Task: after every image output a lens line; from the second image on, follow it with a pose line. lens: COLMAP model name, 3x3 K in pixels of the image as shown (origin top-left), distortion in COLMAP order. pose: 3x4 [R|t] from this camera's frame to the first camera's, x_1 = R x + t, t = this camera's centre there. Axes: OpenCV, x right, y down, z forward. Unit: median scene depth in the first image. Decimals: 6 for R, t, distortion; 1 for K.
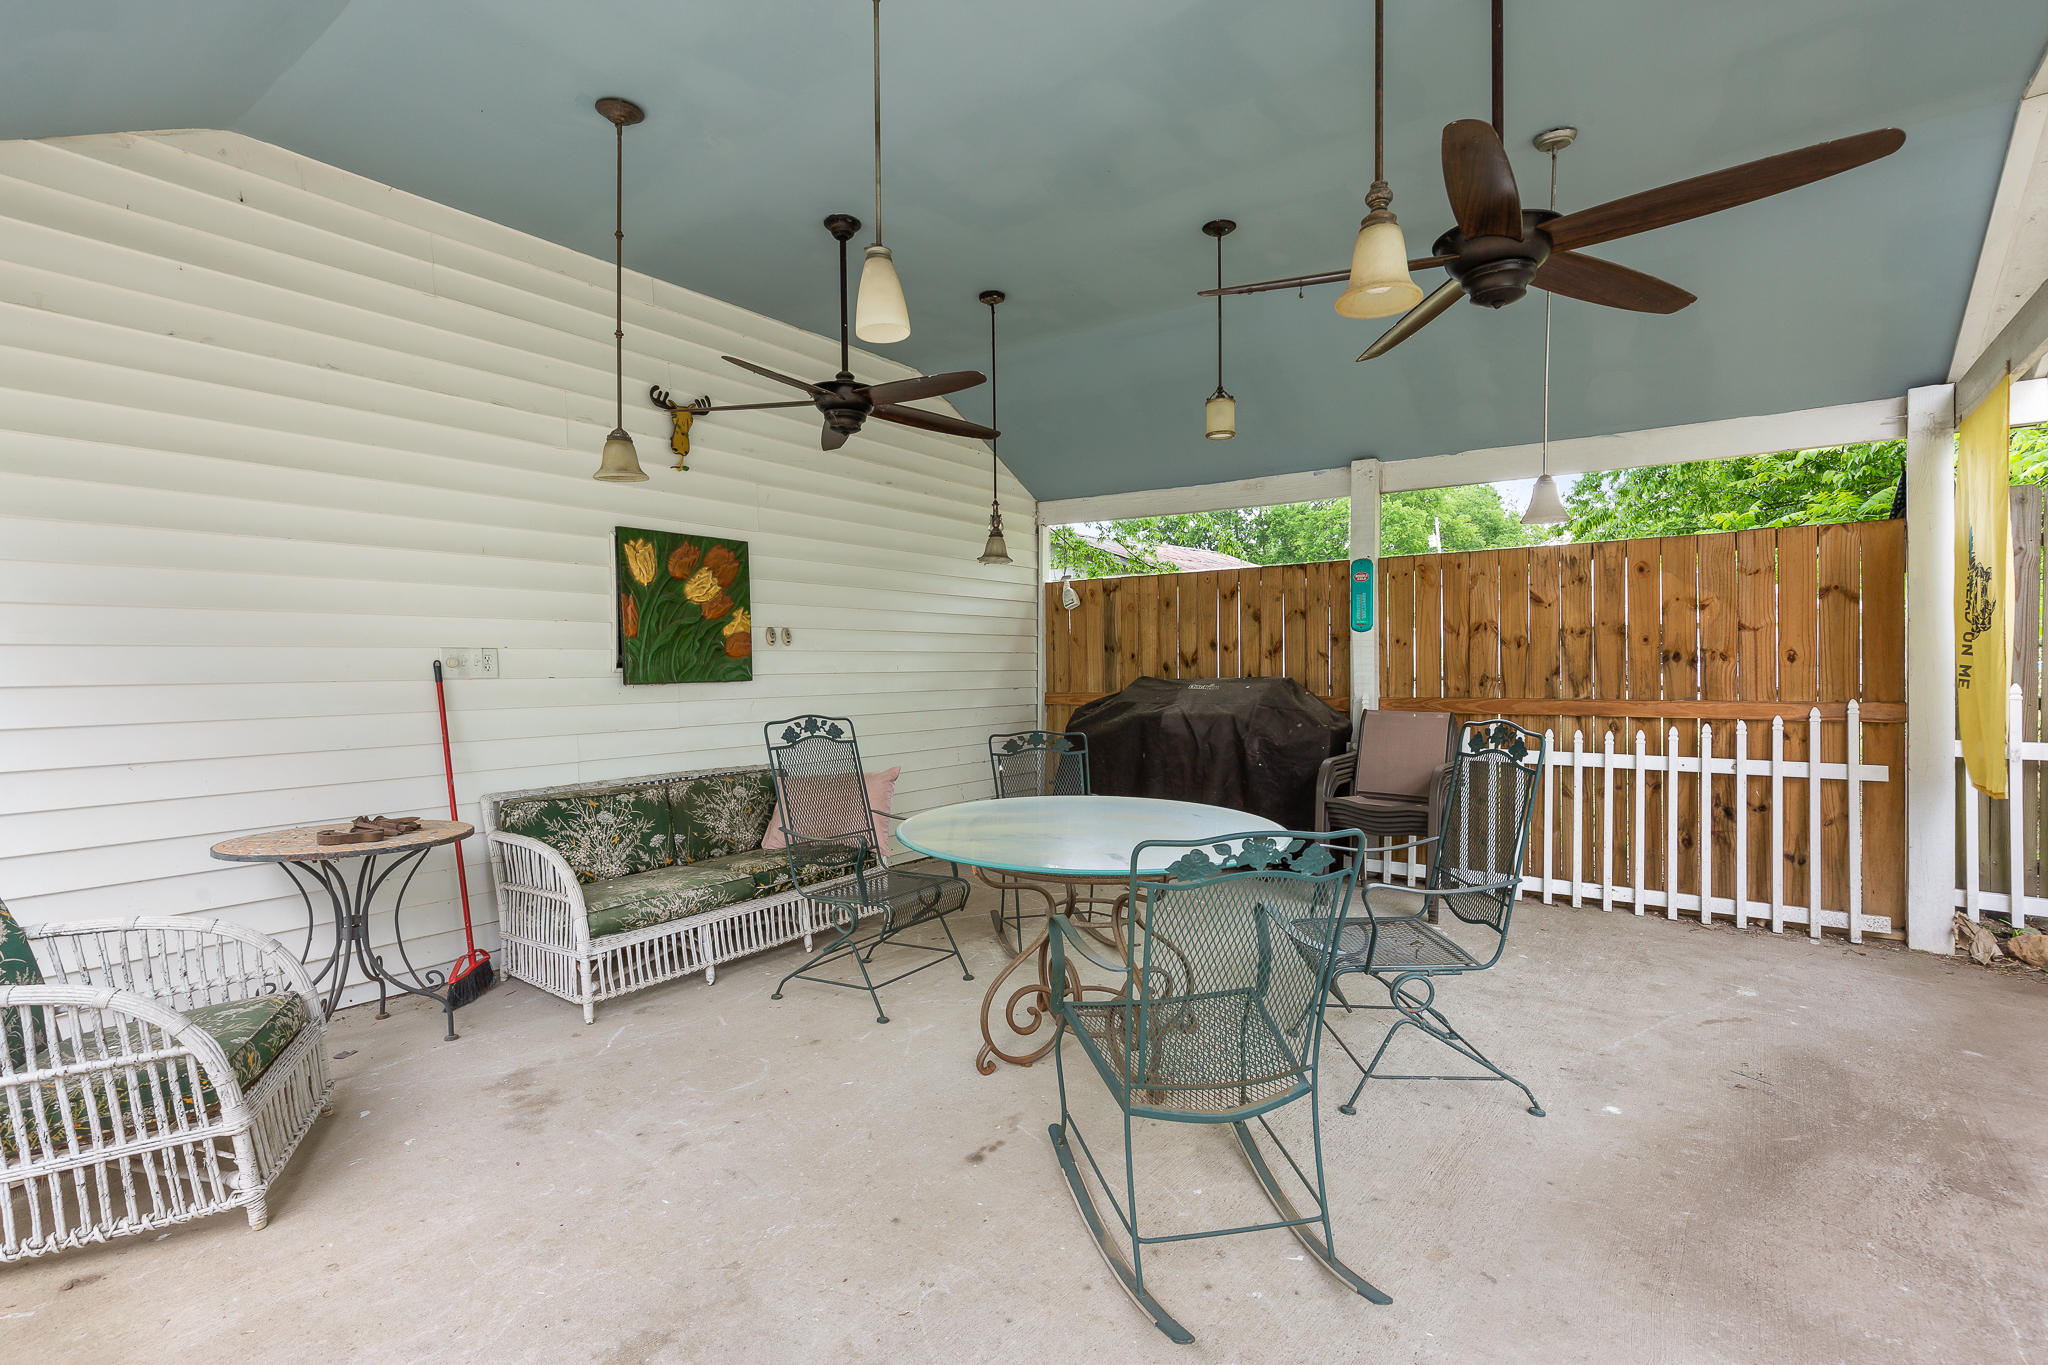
lens RADIAL K [[913.5, 0, 1021.6], [0, 913.5, 660.0], [0, 0, 1]] dist [0.001412, -0.000144]
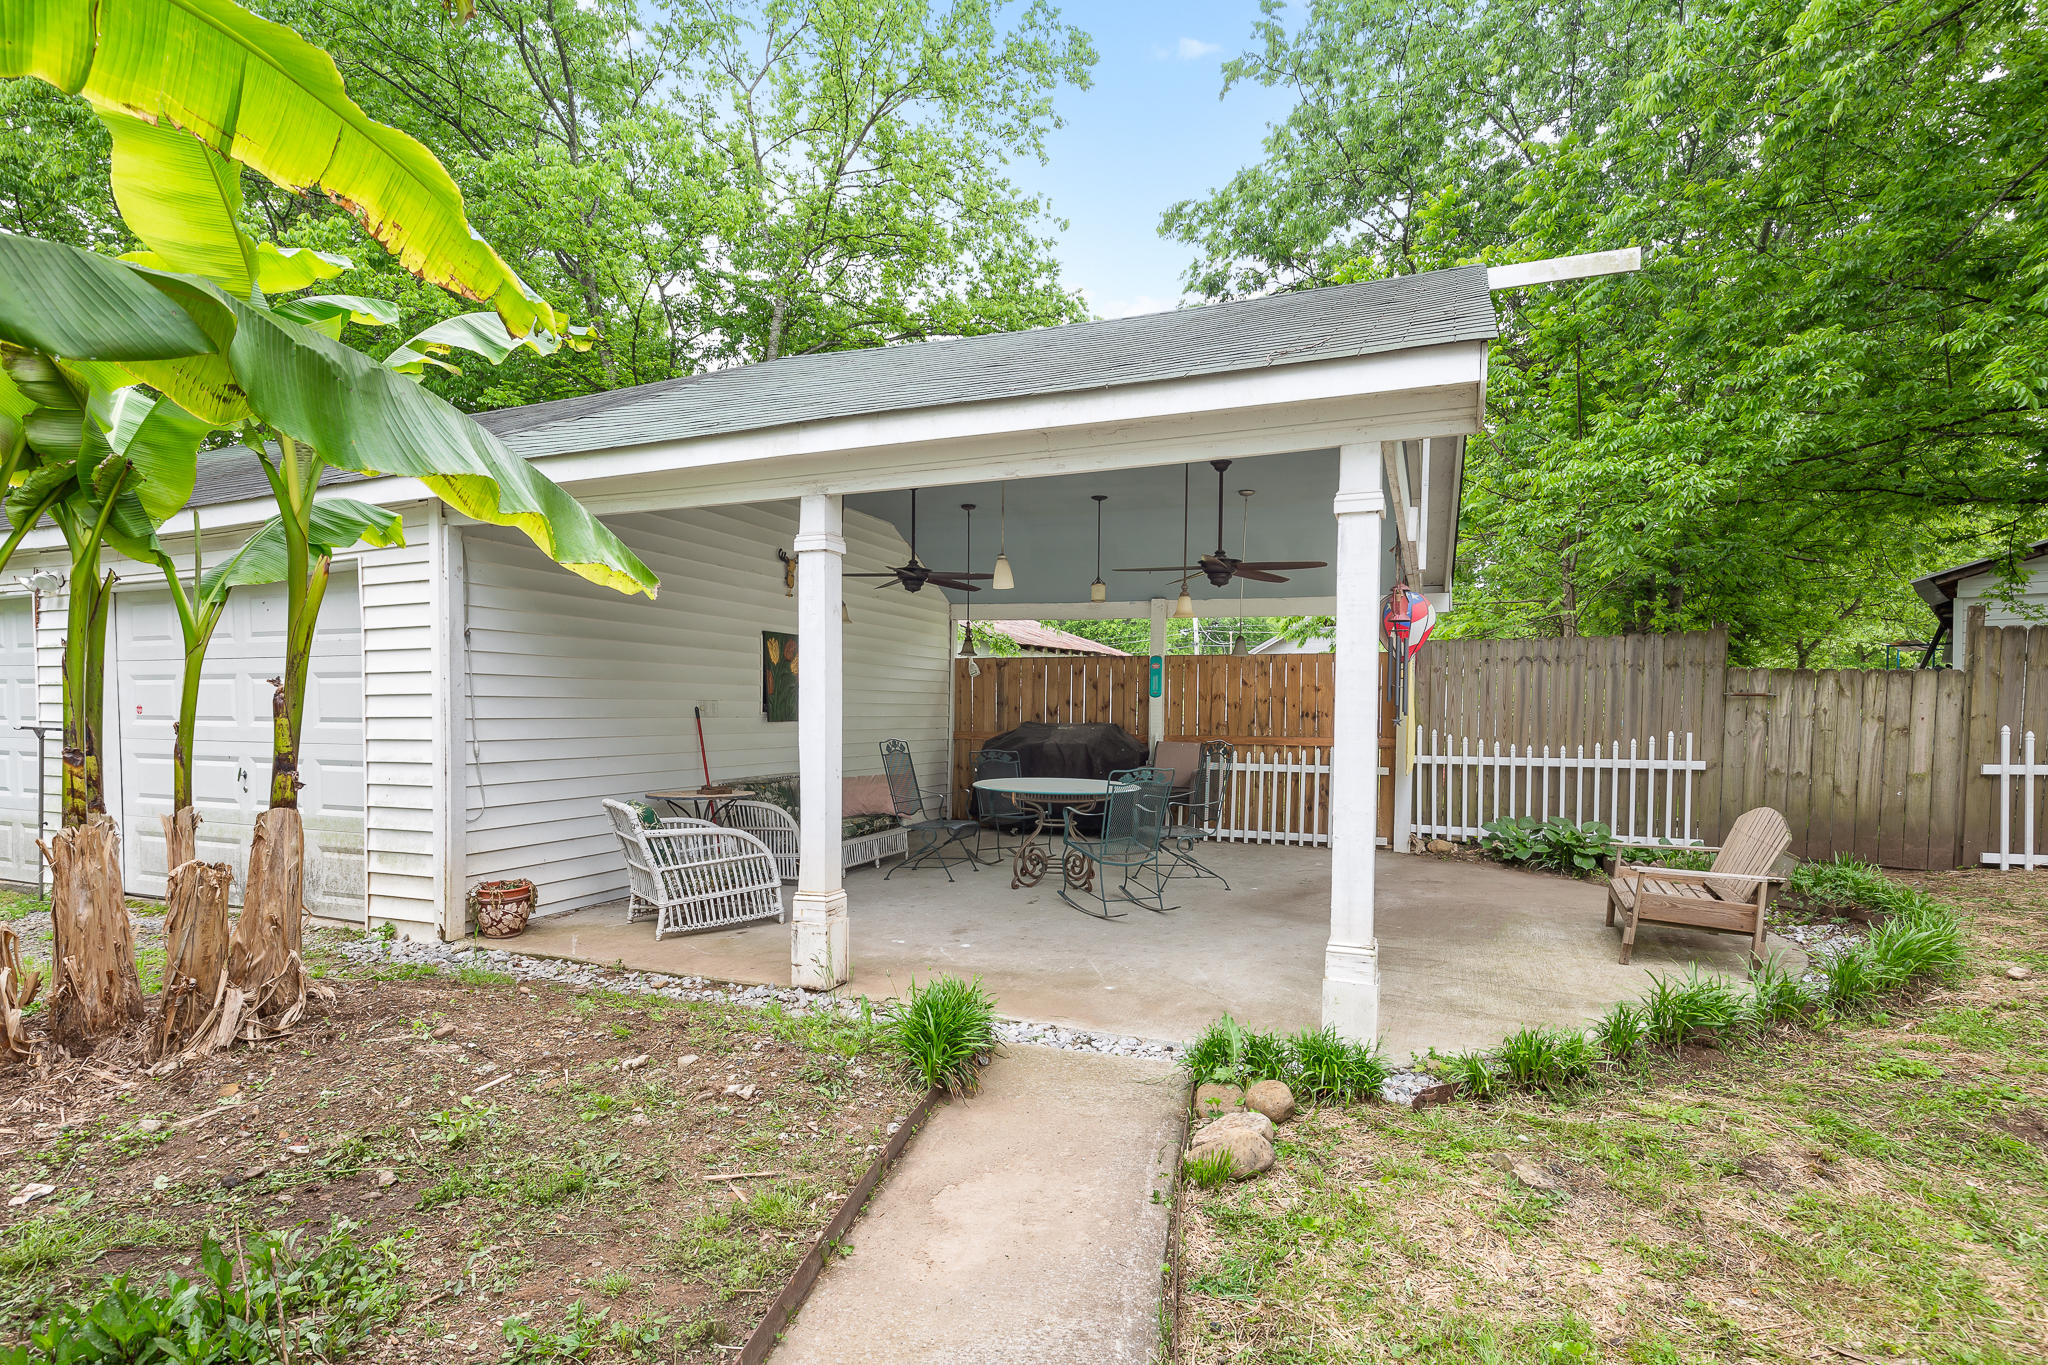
lens RADIAL K [[959.9, 0, 1043.0], [0, 959.9, 720.7], [0, 0, 1]] dist [0.001939, -0.000331]
pose [[0.962951, 0.013938, 0.269316, -0.383527], [-0.018029, 0.999756, 0.012724, -0.006671], [-0.269073, -0.017108, 0.962968, -0.830425]]
